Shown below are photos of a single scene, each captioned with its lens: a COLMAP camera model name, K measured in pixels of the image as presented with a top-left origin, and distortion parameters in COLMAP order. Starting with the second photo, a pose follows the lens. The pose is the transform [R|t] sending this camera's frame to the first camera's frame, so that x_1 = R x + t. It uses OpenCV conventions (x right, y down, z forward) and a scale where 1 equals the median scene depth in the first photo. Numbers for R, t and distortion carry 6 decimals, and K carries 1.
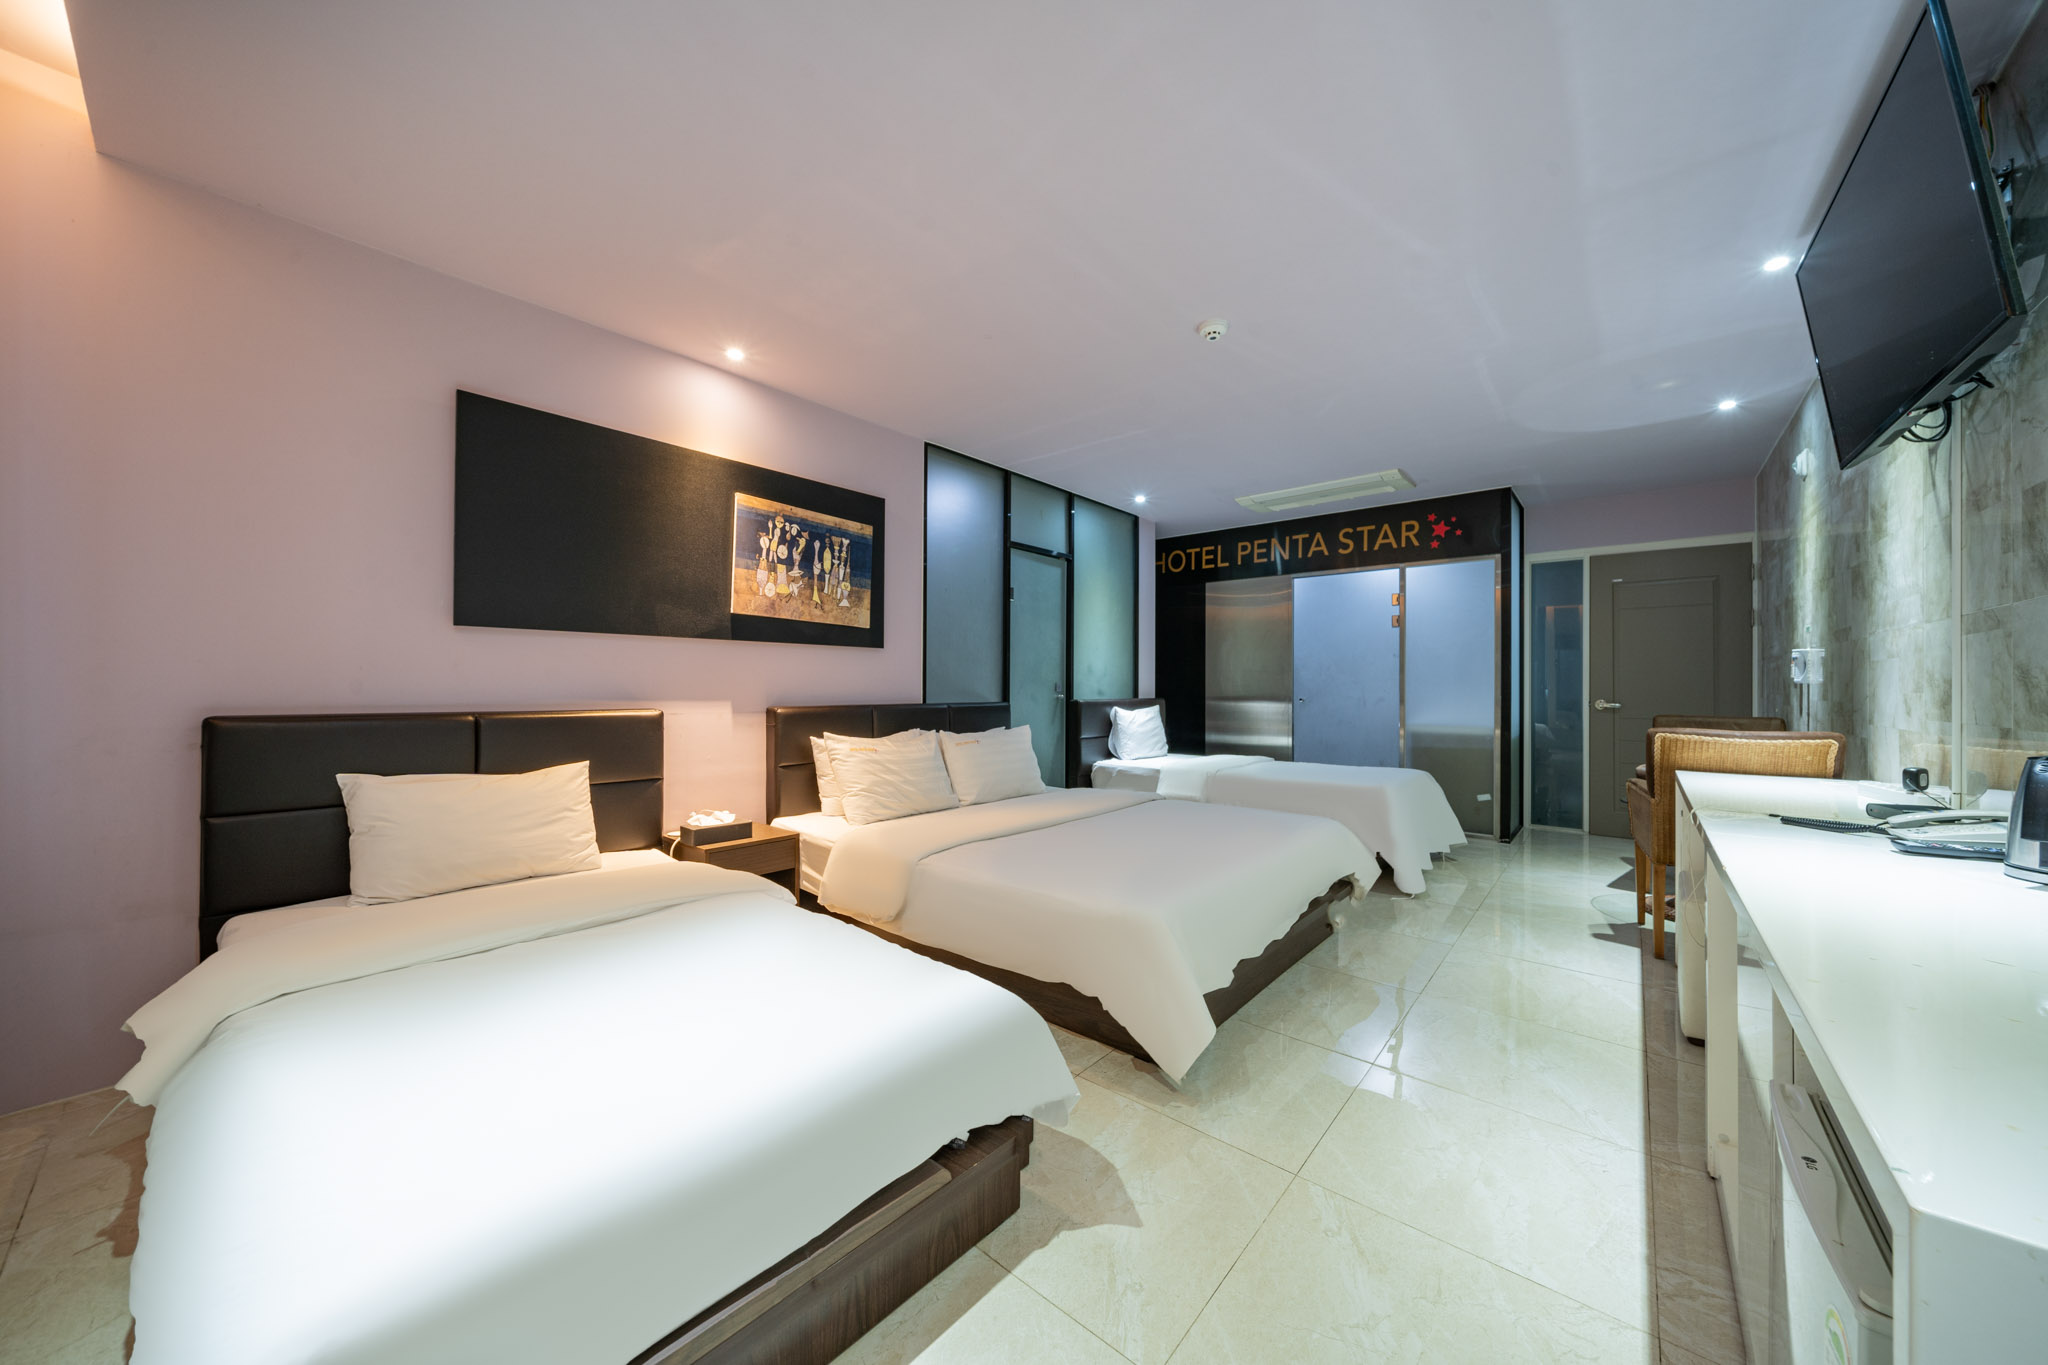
lens RADIAL K [[705.3, 0, 1008.5], [0, 705.3, 675.9], [0, 0, 1]] dist [-0.000617, -0.000067]
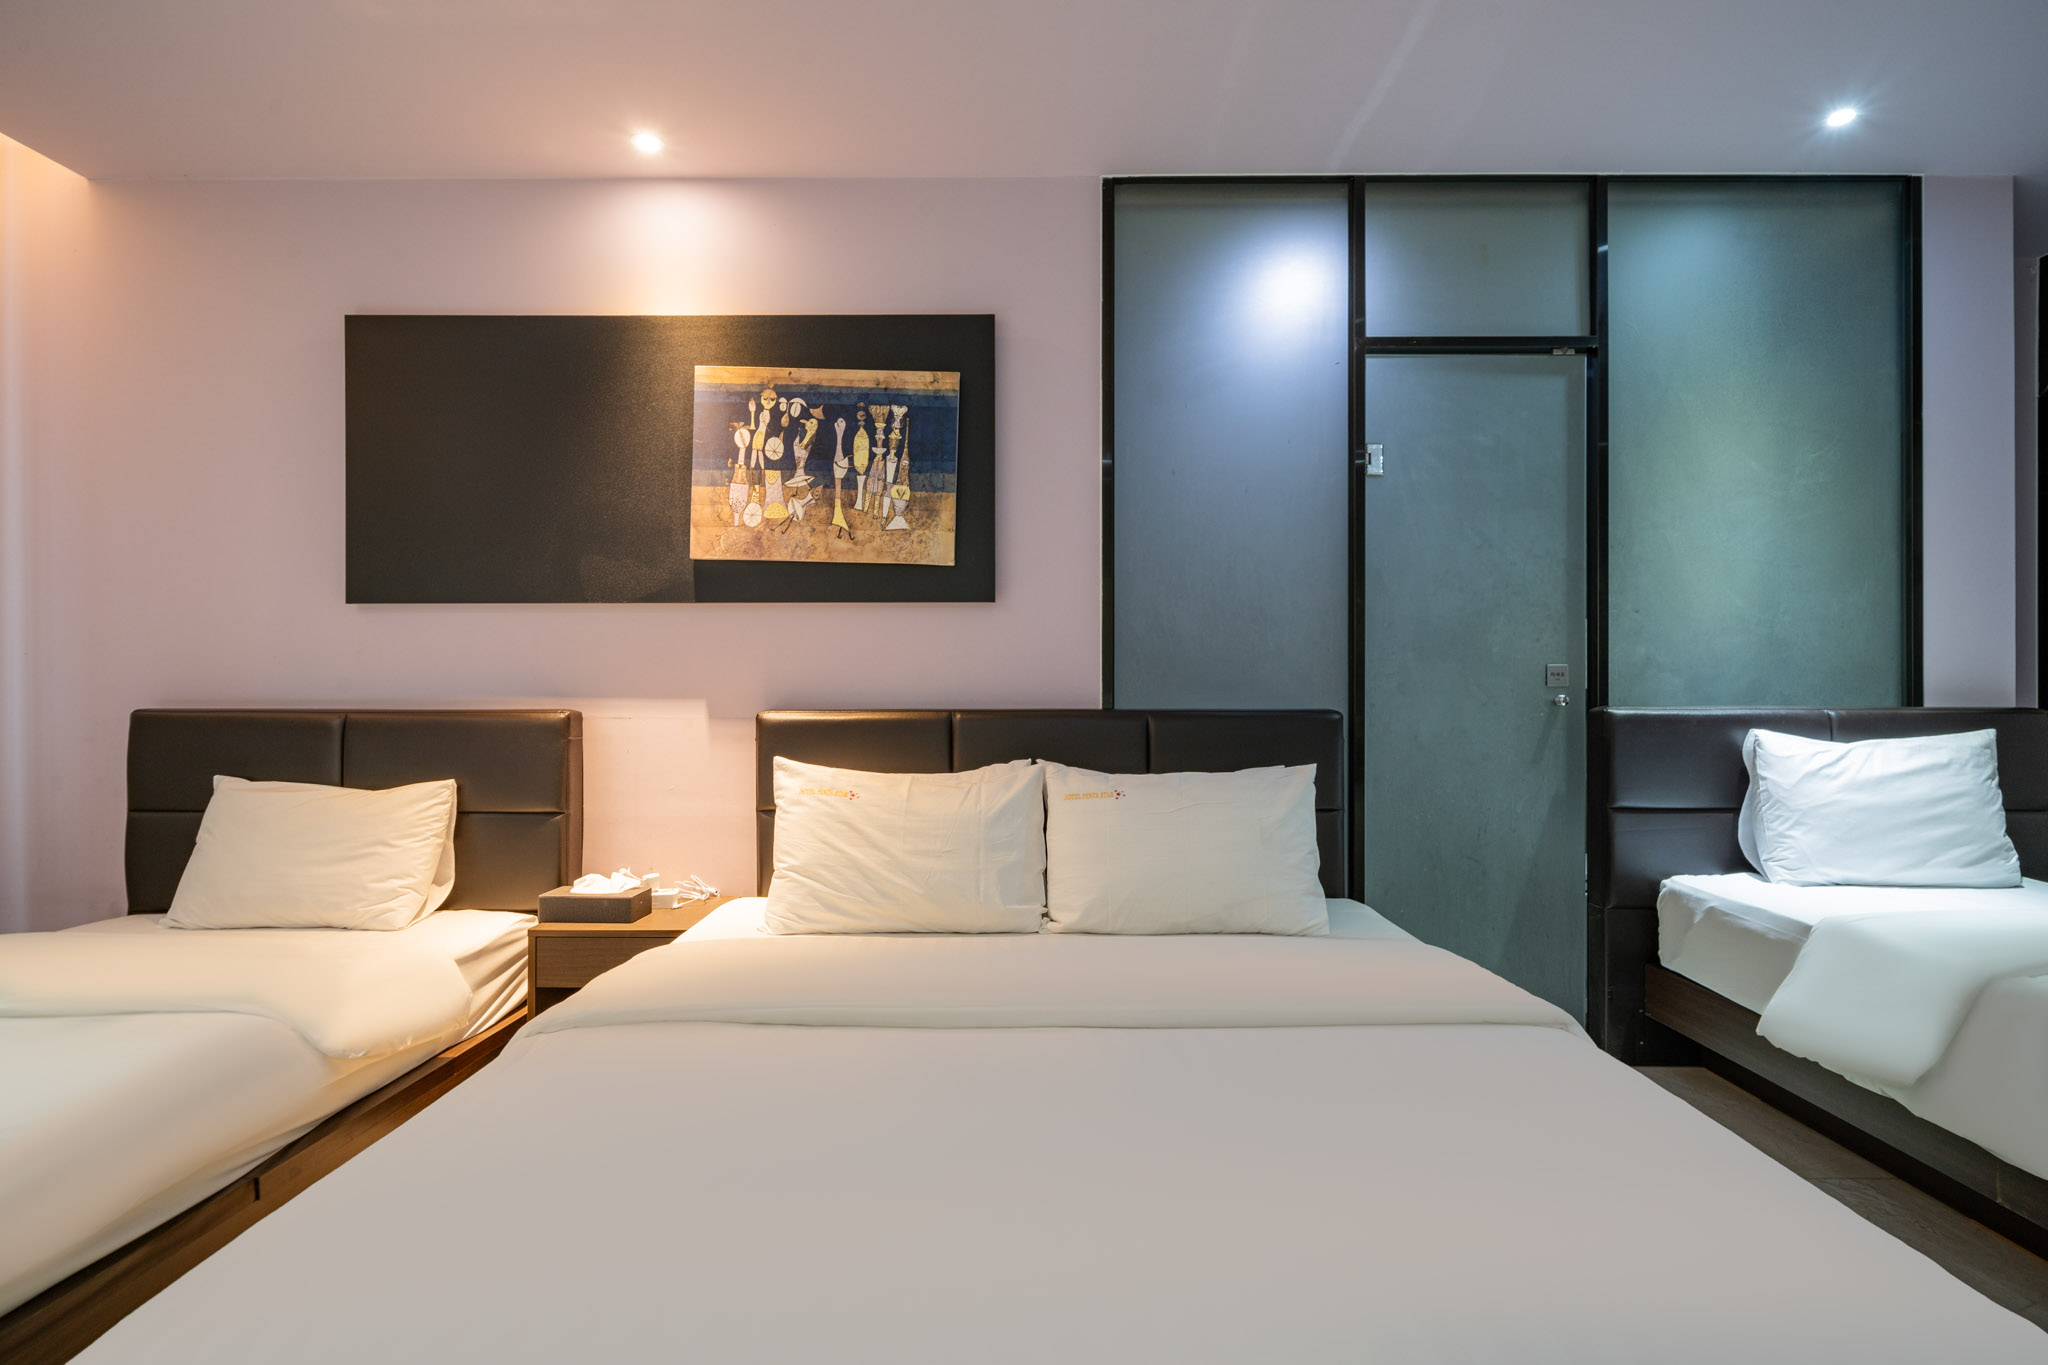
lens RADIAL K [[1019.2, 0, 1031.5], [0, 1019.2, 671.7], [0, 0, 1]] dist [0.003865, 0.000844]
pose [[0.661965, -0.007702, -0.749495, 0.444498], [0.014350, 0.999894, 0.002399, 0.012082], [0.749398, -0.012343, 0.662005, 0.568982]]
